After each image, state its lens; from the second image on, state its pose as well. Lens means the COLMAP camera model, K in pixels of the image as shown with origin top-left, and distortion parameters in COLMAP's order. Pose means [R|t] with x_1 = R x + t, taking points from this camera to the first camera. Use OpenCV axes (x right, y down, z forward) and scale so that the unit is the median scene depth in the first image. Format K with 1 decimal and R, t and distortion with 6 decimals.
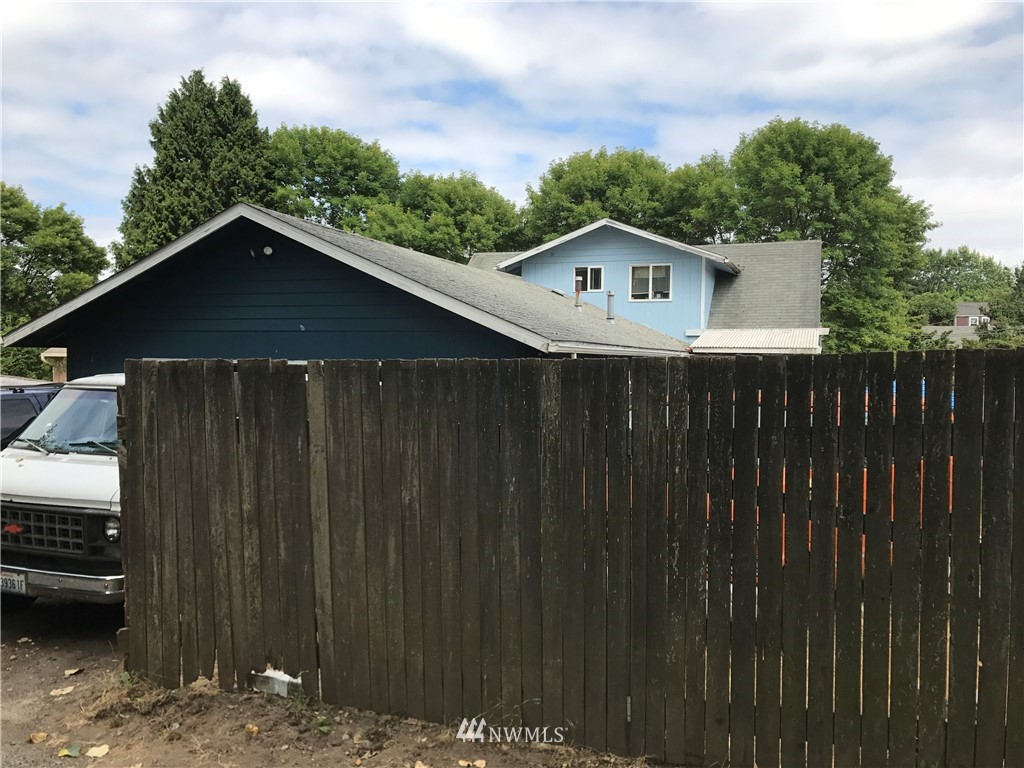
lens RADIAL K [[853.6, 0, 492.8], [0, 853.6, 384.7], [0, 0, 1]] dist [0.042531, -0.001098]
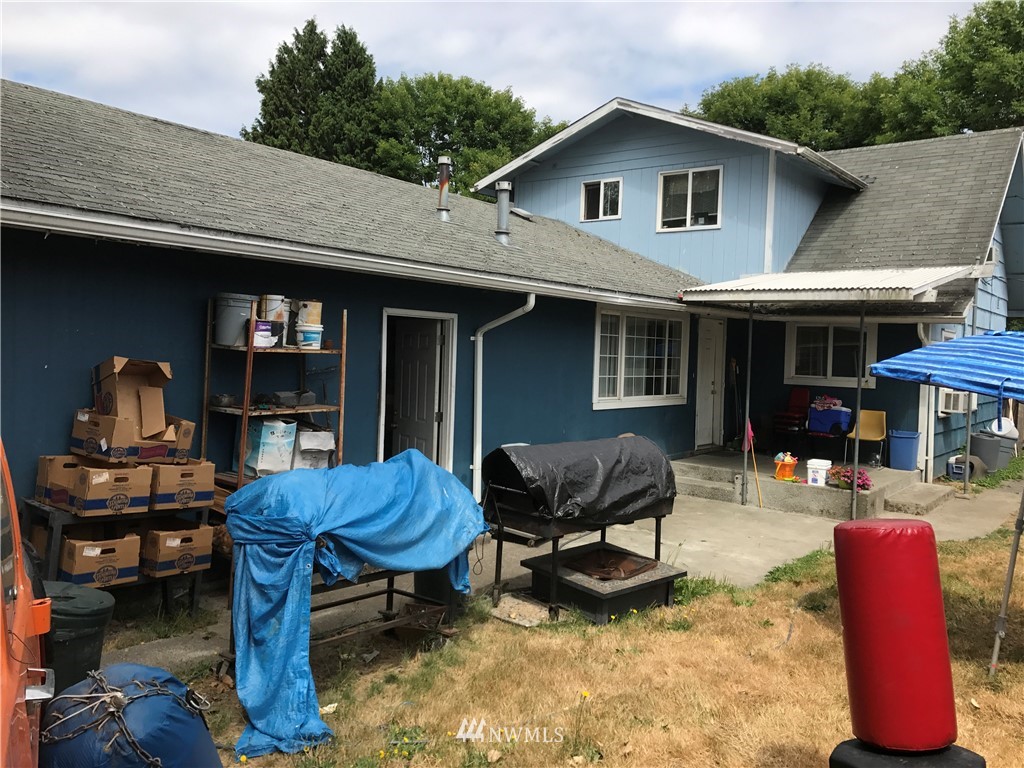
lens RADIAL K [[833.4, 0, 512.0], [0, 833.4, 384.0], [0, 0, 1]] dist [0.023894, -0.005207]
pose [[0.956826, 0.032054, -0.288888, 0.225923], [-0.030436, 0.999486, 0.010093, 0.010892], [0.289063, -0.000865, 0.957310, 0.360201]]
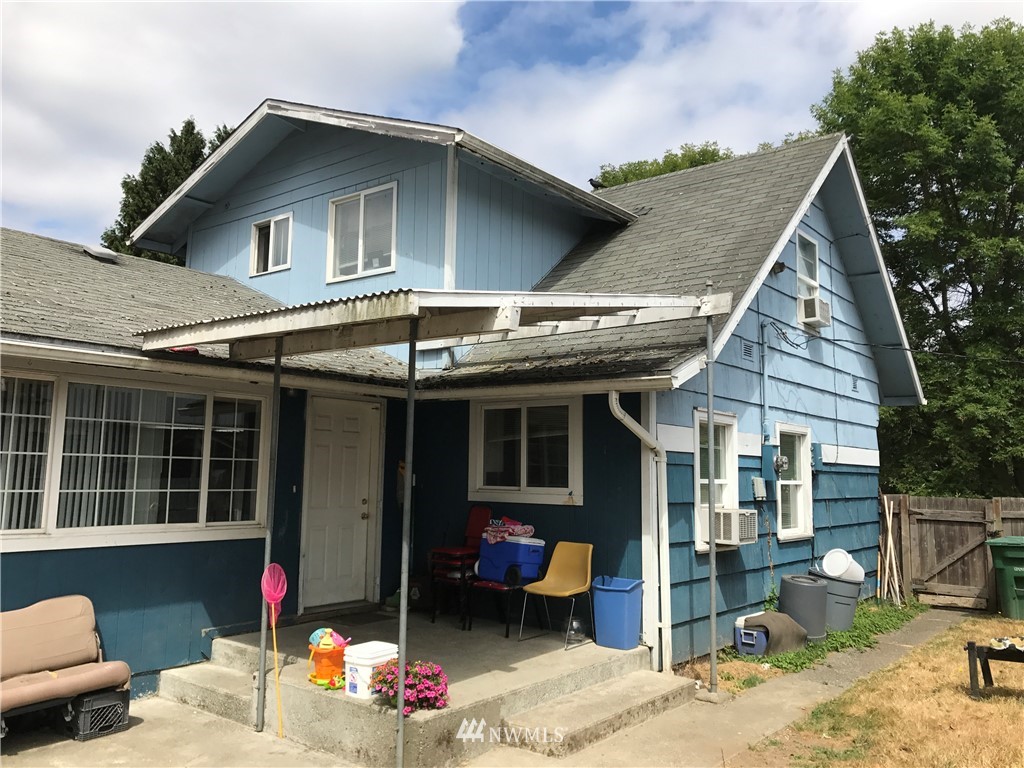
lens RADIAL K [[833.4, 0, 512.0], [0, 833.4, 384.0], [0, 0, 1]] dist [0.023894, -0.005207]
pose [[0.952624, -0.028420, -0.302820, 0.356587], [-0.015298, 0.989887, -0.141027, 0.011371], [0.303766, 0.138979, 0.942556, 0.601442]]
